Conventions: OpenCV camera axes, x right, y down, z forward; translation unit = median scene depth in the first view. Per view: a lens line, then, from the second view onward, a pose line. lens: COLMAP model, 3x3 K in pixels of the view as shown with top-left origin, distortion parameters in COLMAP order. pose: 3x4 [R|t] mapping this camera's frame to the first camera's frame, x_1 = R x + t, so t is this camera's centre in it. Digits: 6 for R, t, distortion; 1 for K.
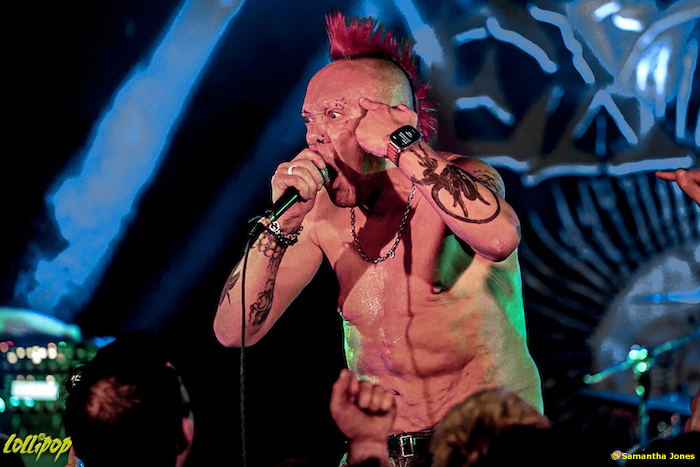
lens RADIAL K [[3083.5, 0, 347.2], [0, 3083.5, 230.3], [0, 0, 1]] dist [0.871532, 0.000000]
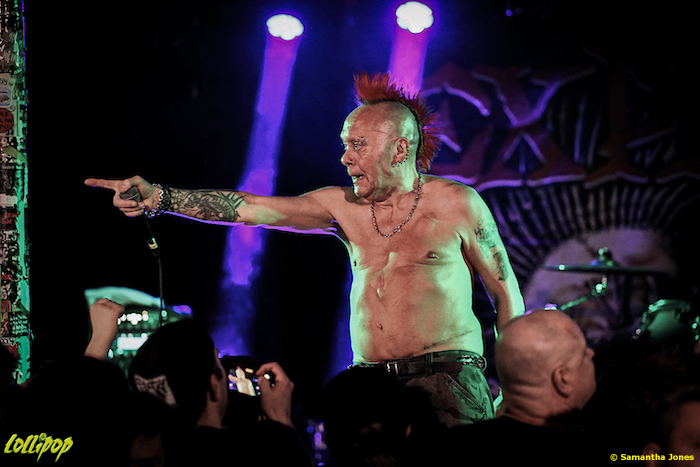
lens RADIAL K [[2736.9, 0, 348.5], [0, 2736.9, 232.7], [0, 0, 1]] dist [0.698076, 0.000000]
pose [[0.999717, -0.019085, 0.014216, -0.017873], [0.019185, 0.999792, -0.006899, 0.010866], [-0.014082, 0.007170, 0.999875, -0.274910]]
